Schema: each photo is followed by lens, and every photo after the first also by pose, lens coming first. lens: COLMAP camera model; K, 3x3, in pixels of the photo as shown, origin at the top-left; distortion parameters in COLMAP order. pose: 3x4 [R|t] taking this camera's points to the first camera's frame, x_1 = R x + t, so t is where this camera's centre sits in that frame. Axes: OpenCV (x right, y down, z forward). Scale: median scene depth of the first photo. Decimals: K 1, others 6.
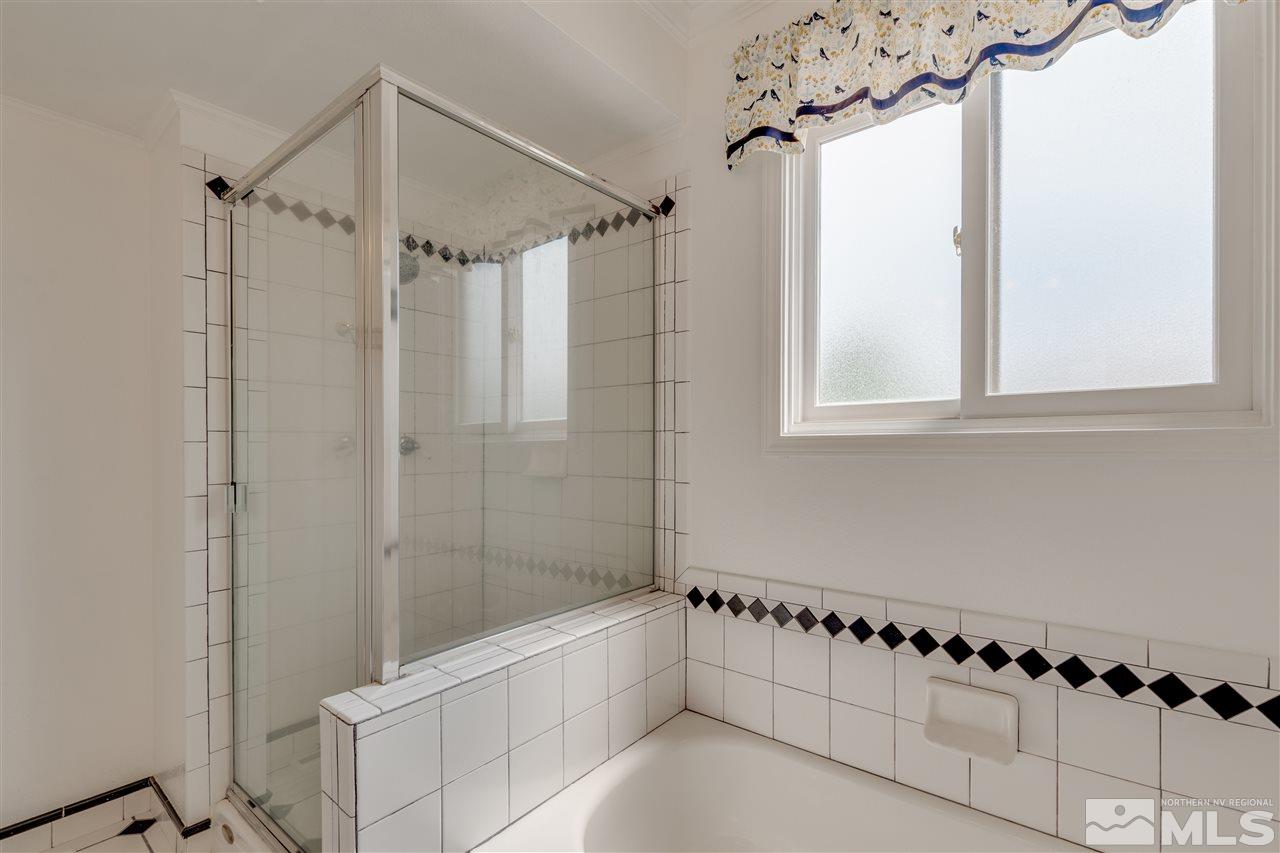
lens RADIAL K [[562.9, 0, 640.1], [0, 562.9, 452.3], [0, 0, 1]] dist [0.009389, 0.000024]
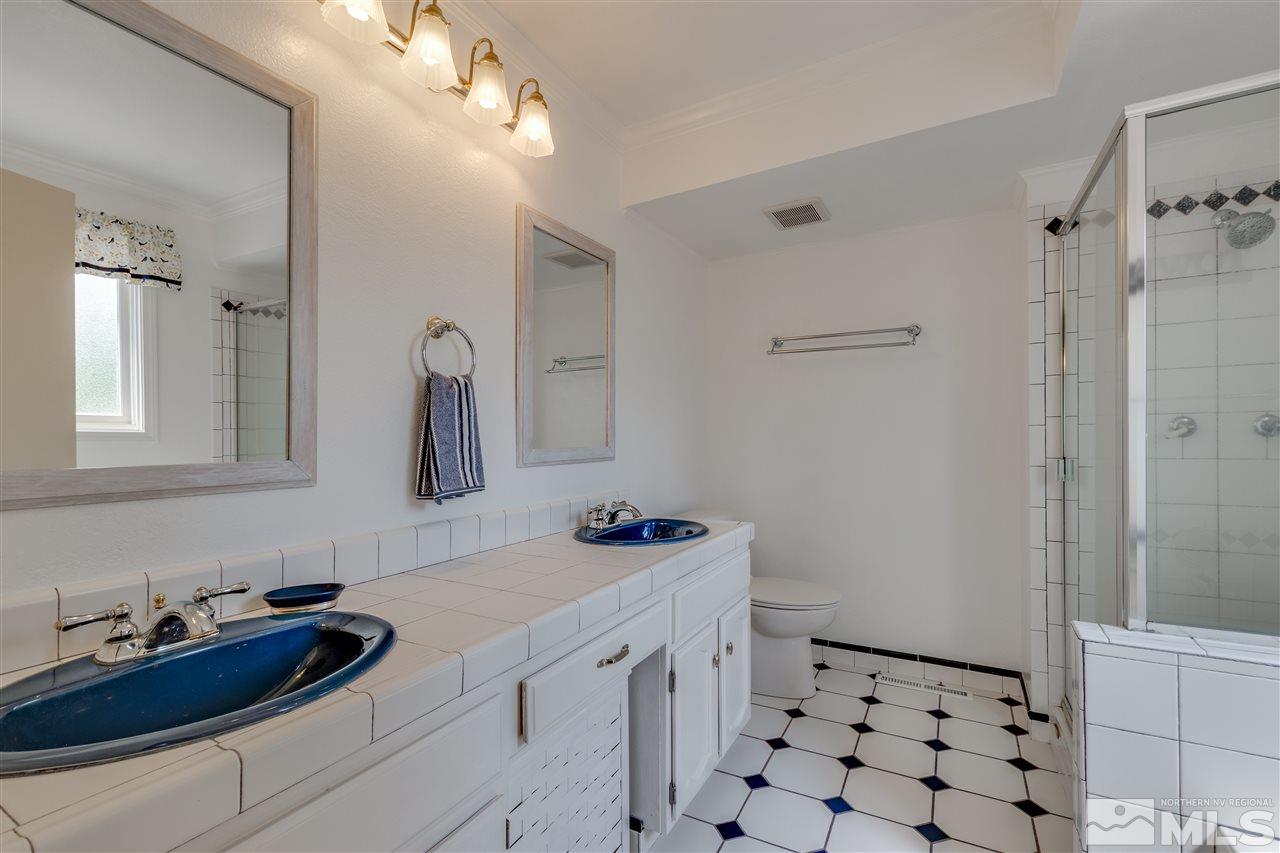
lens RADIAL K [[564.2, 0, 643.5], [0, 564.2, 432.7], [0, 0, 1]] dist [0.007353, -0.004389]
pose [[0.172777, 0.000306, -0.984961, 0.358003], [-0.001312, 0.999999, 0.000081, 0.000219], [0.984960, 0.001279, 0.172777, -0.135848]]
